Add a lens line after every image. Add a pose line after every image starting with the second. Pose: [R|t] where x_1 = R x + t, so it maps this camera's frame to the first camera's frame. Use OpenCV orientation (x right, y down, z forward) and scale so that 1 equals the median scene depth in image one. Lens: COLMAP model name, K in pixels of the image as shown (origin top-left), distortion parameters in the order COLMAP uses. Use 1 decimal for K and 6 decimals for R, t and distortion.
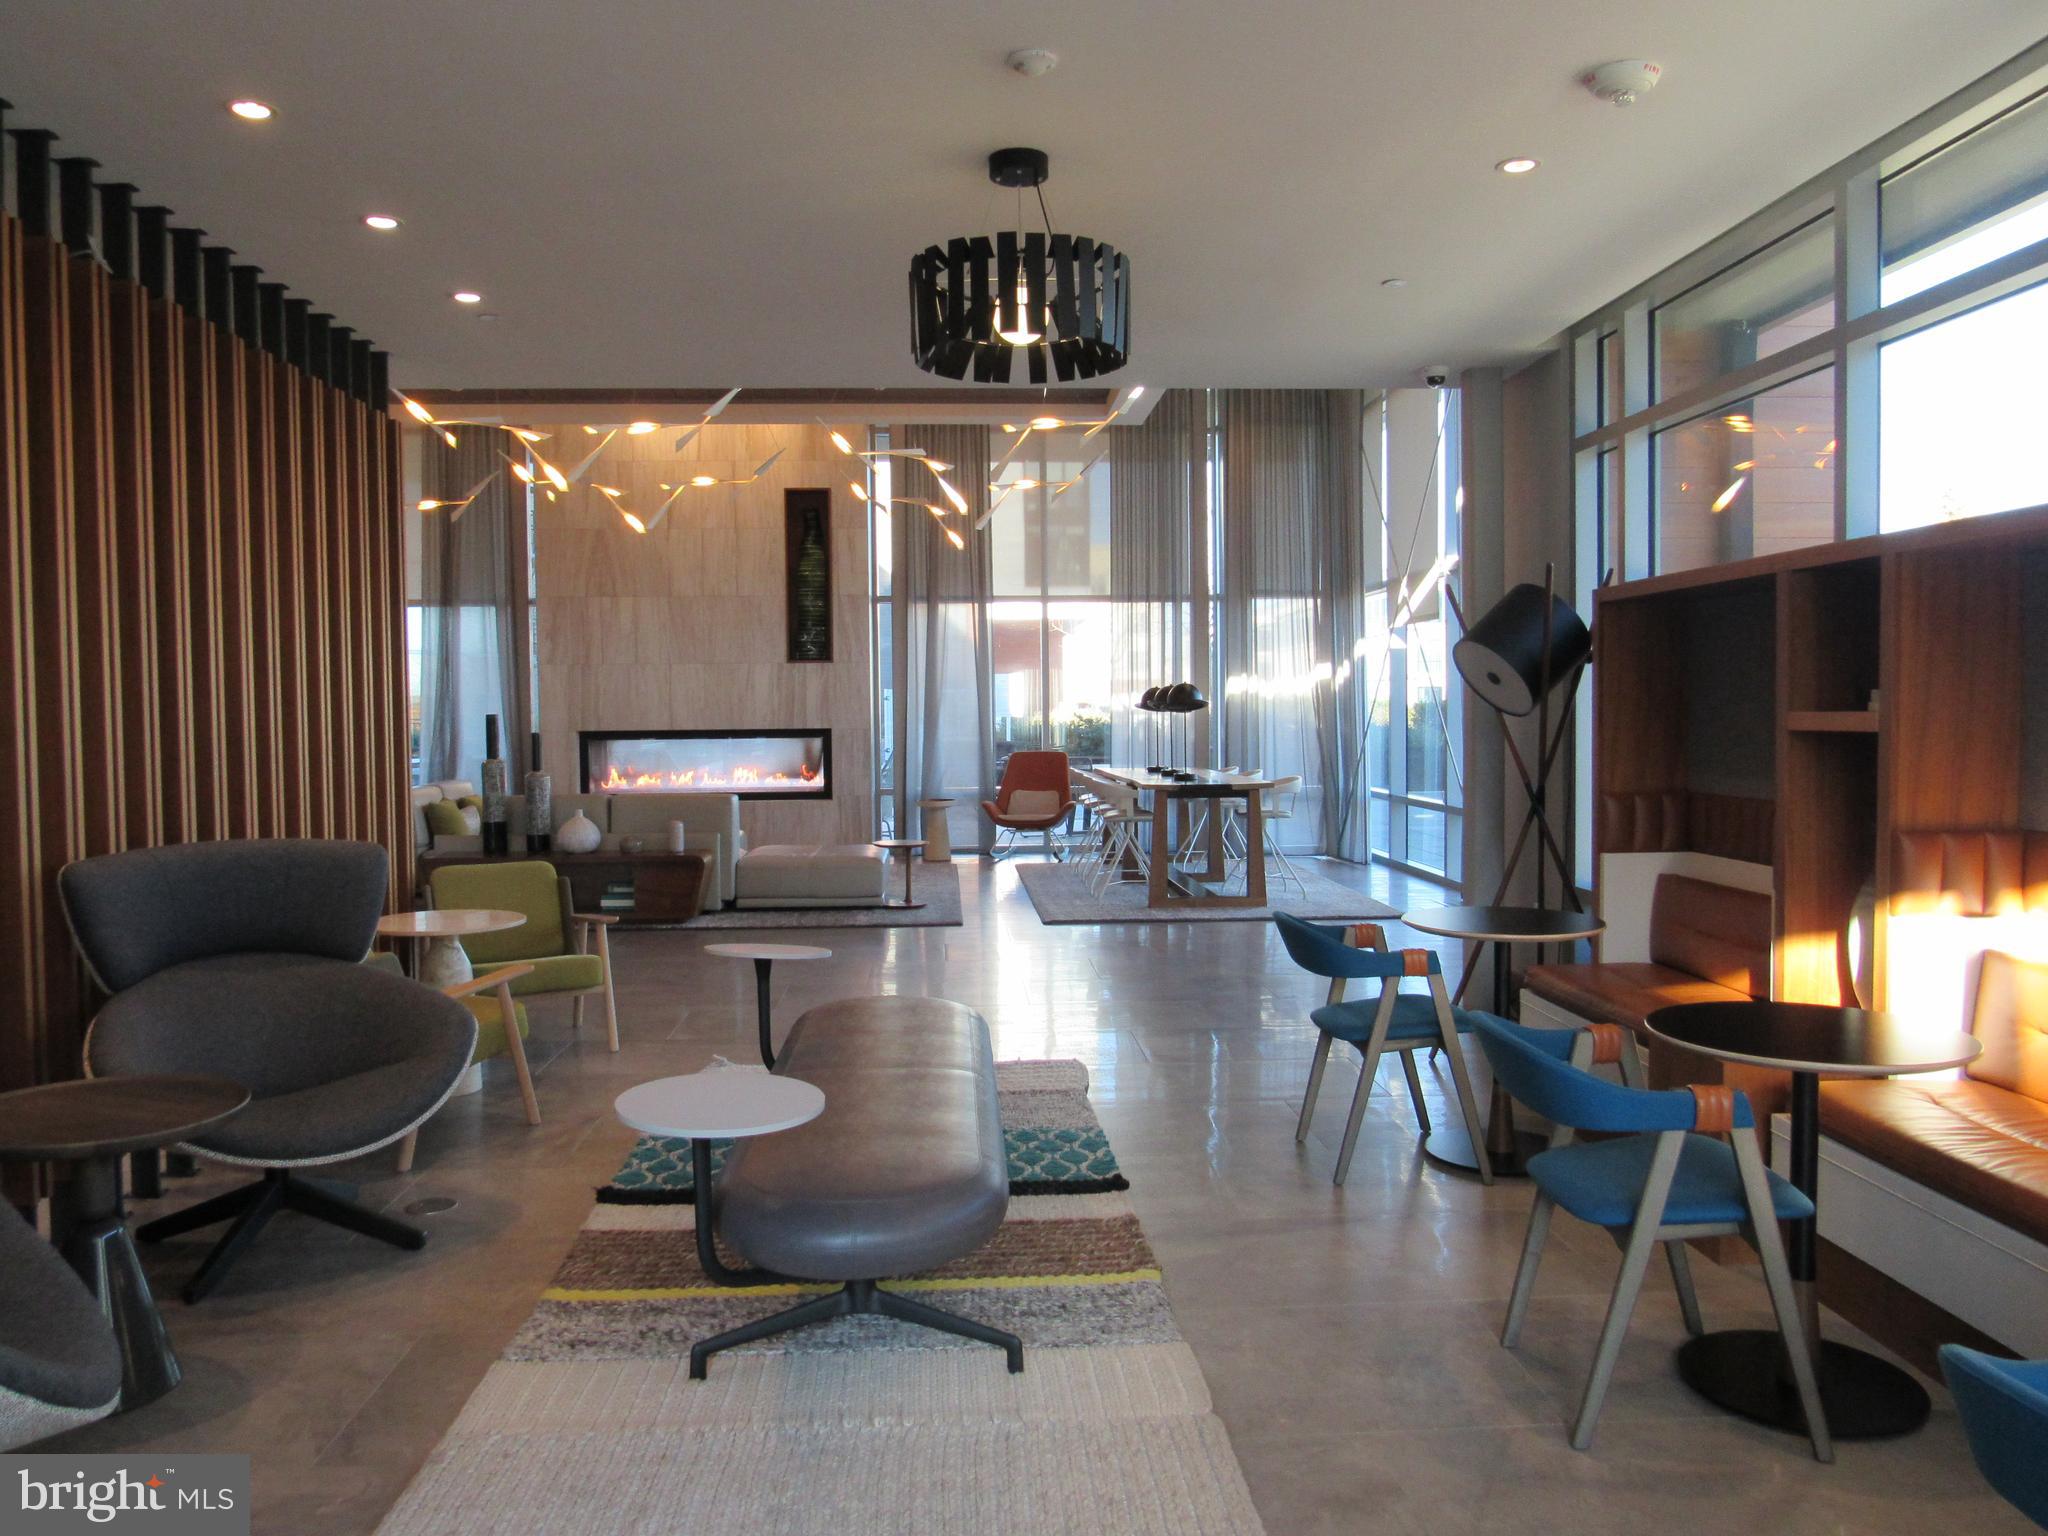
lens RADIAL K [[1479.2, 0, 1030.0], [0, 1479.2, 761.3], [0, 0, 1]] dist [-0.026443, 0.012588]
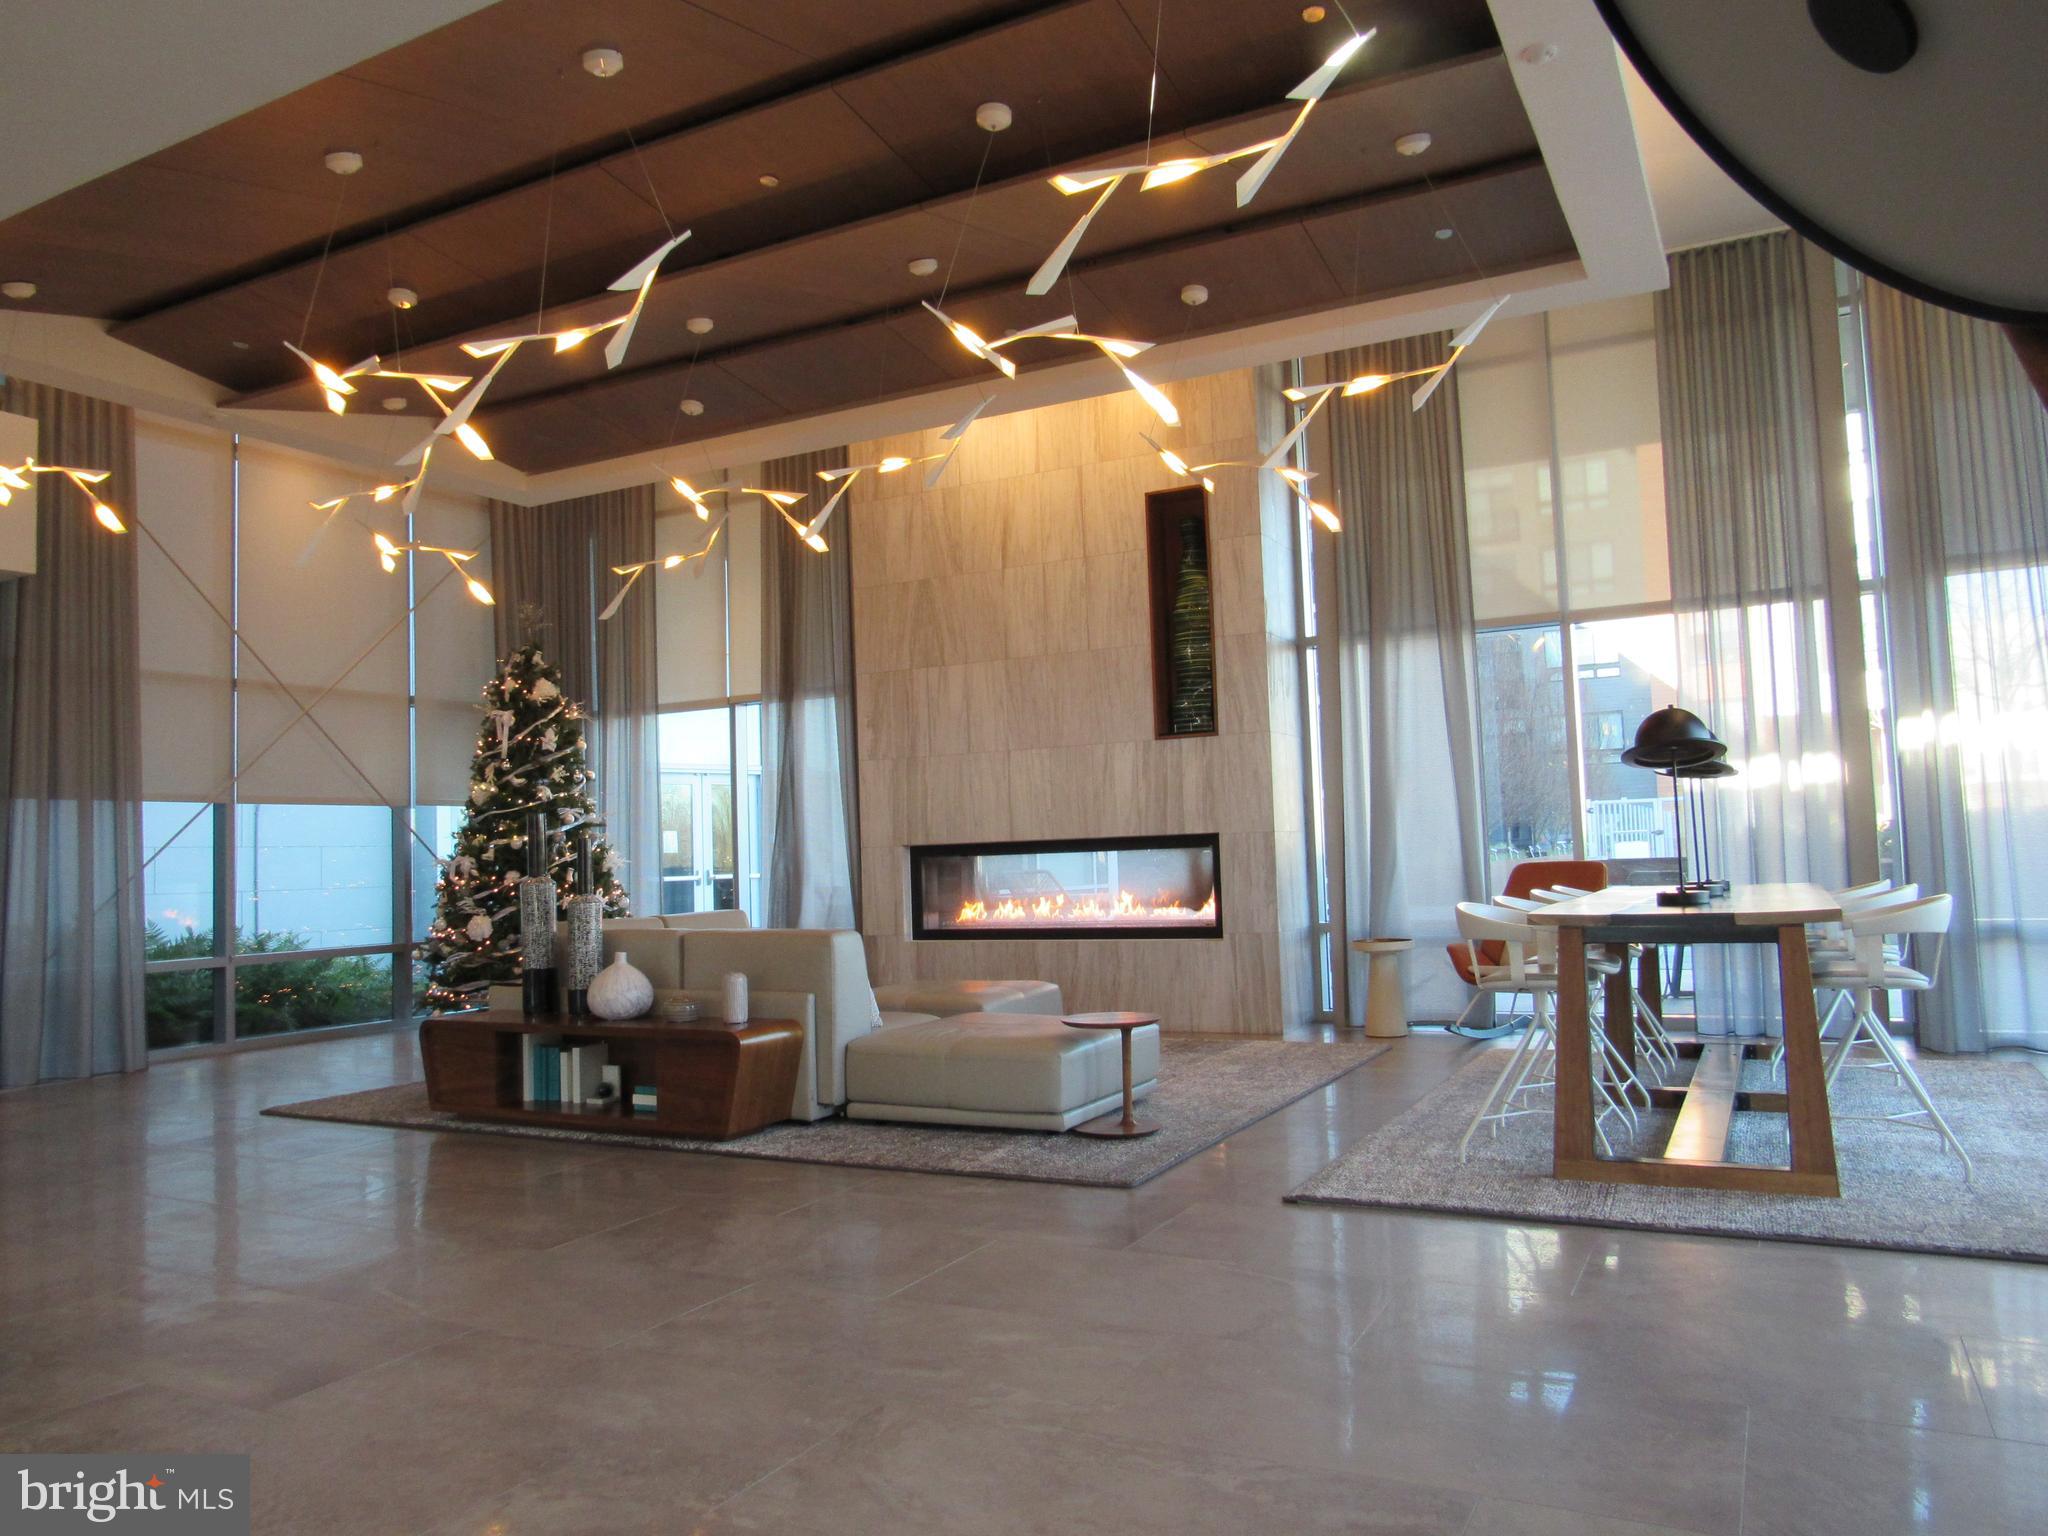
lens RADIAL K [[1479.2, 0, 1029.7], [0, 1479.2, 764.4], [0, 0, 1]] dist [-0.026443, 0.012588]
pose [[0.858757, -0.052229, -0.509715, 0.138305], [0.006721, 0.995854, -0.090720, 0.007271], [0.512340, 0.074480, 0.855547, 0.378344]]
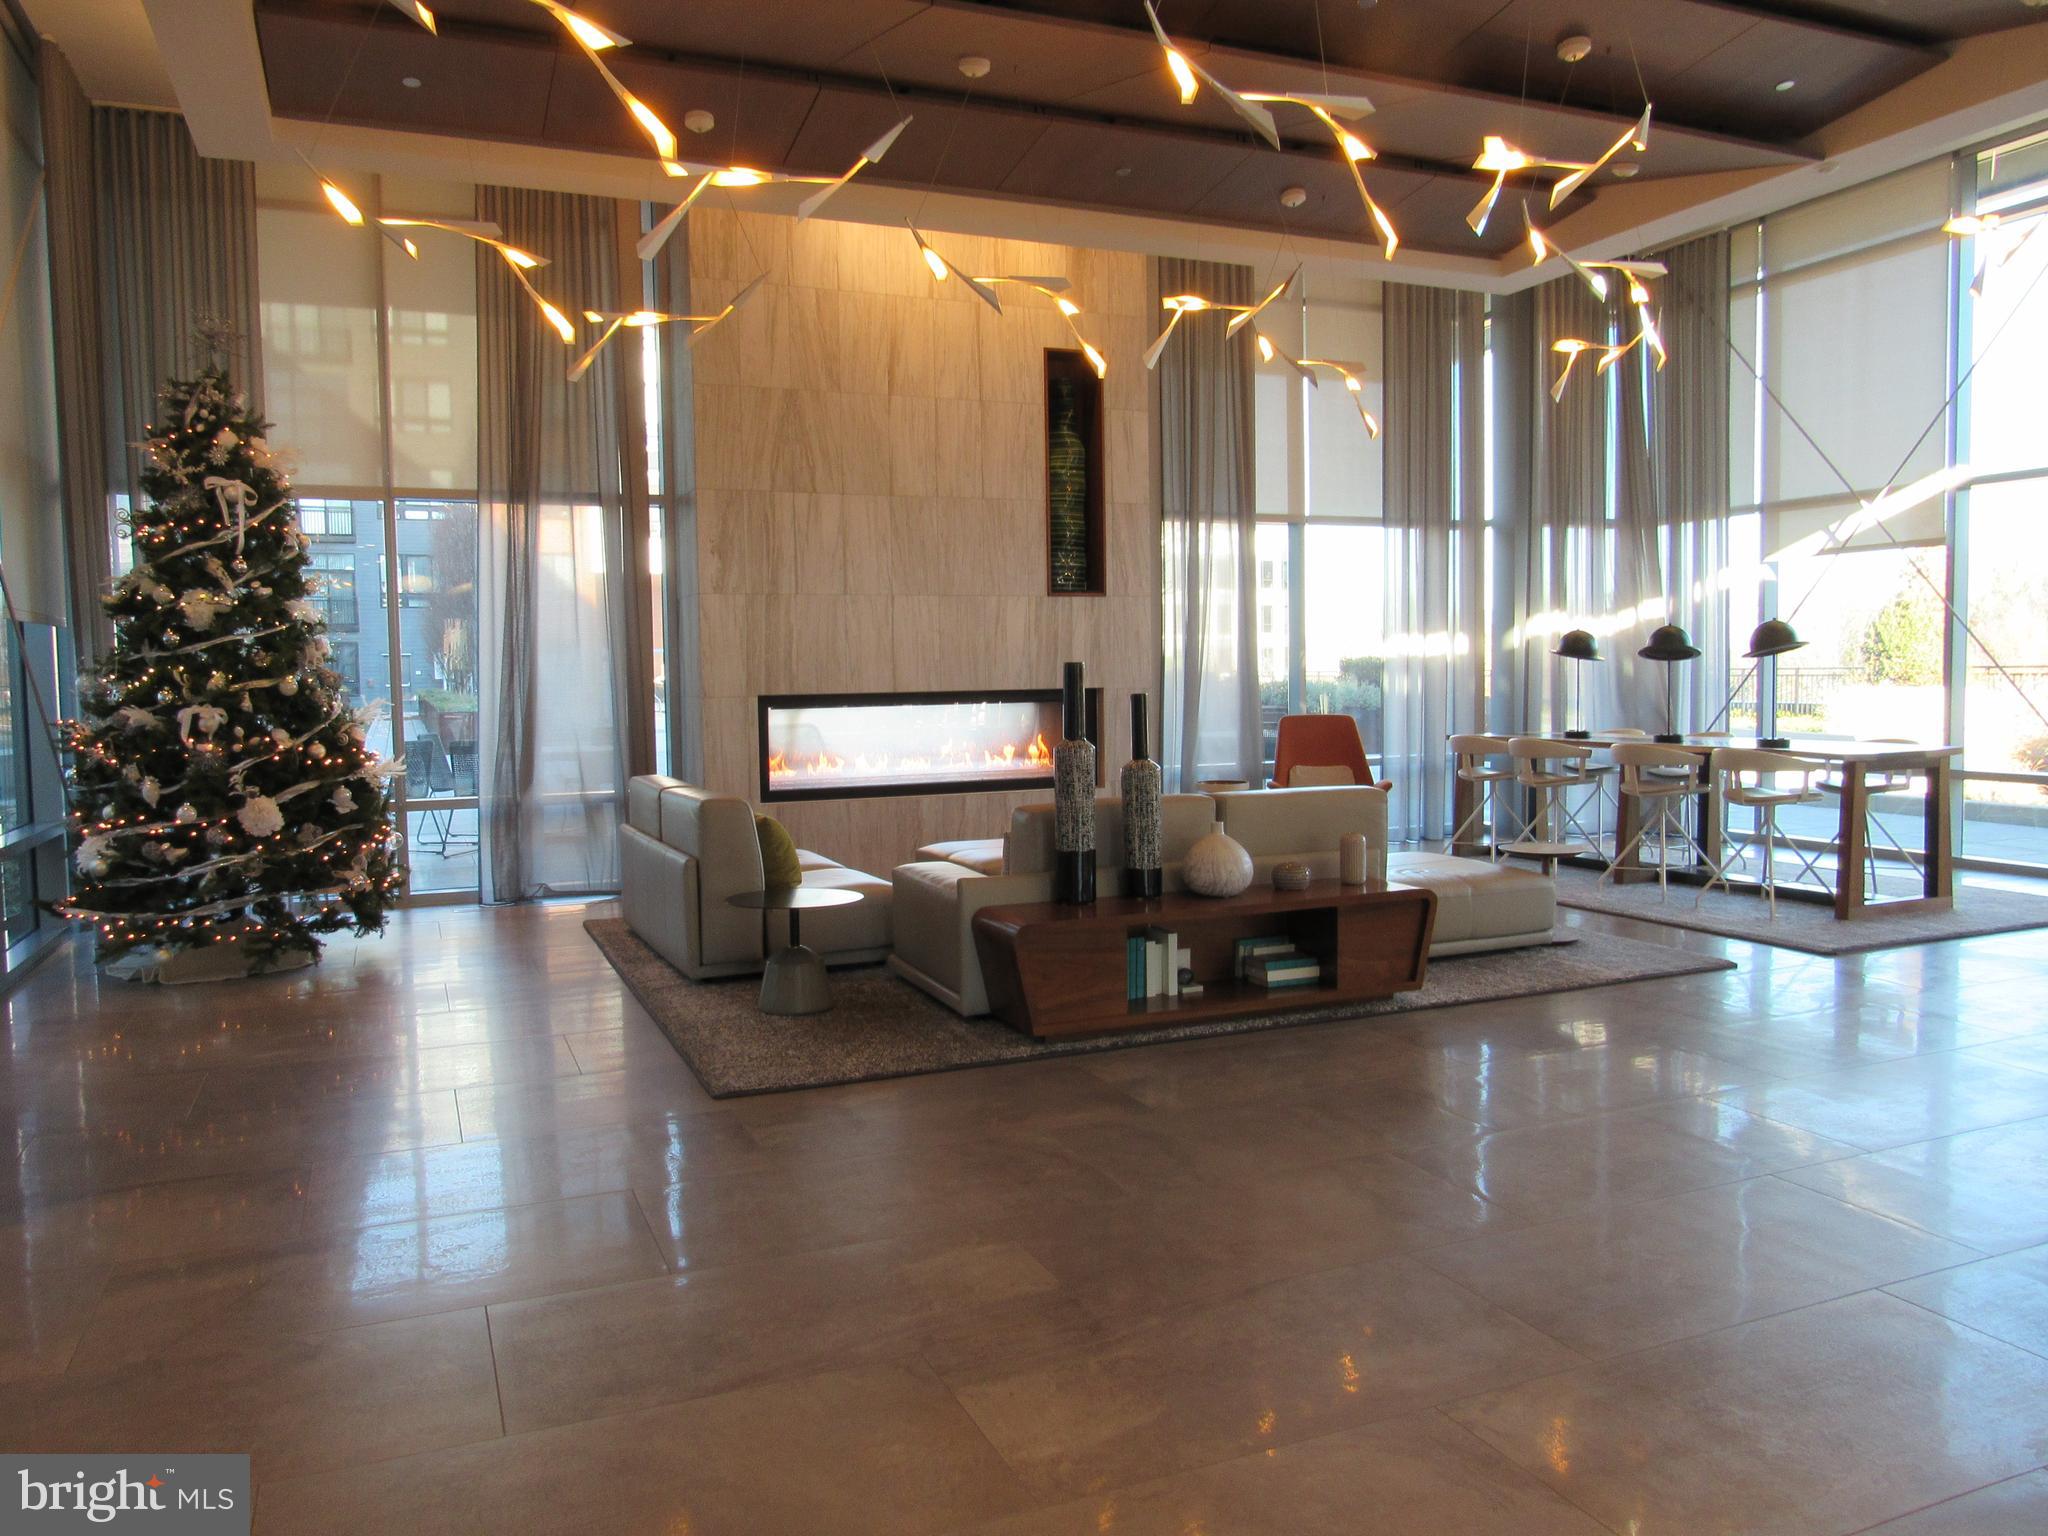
lens RADIAL K [[1479.2, 0, 1013.1], [0, 1479.2, 751.4], [0, 0, 1]] dist [-0.026443, 0.012588]
pose [[0.940674, -0.023754, 0.338480, -0.422542], [0.018553, 0.999655, 0.018592, -0.005828], [-0.338805, -0.011209, 0.940790, 0.340155]]
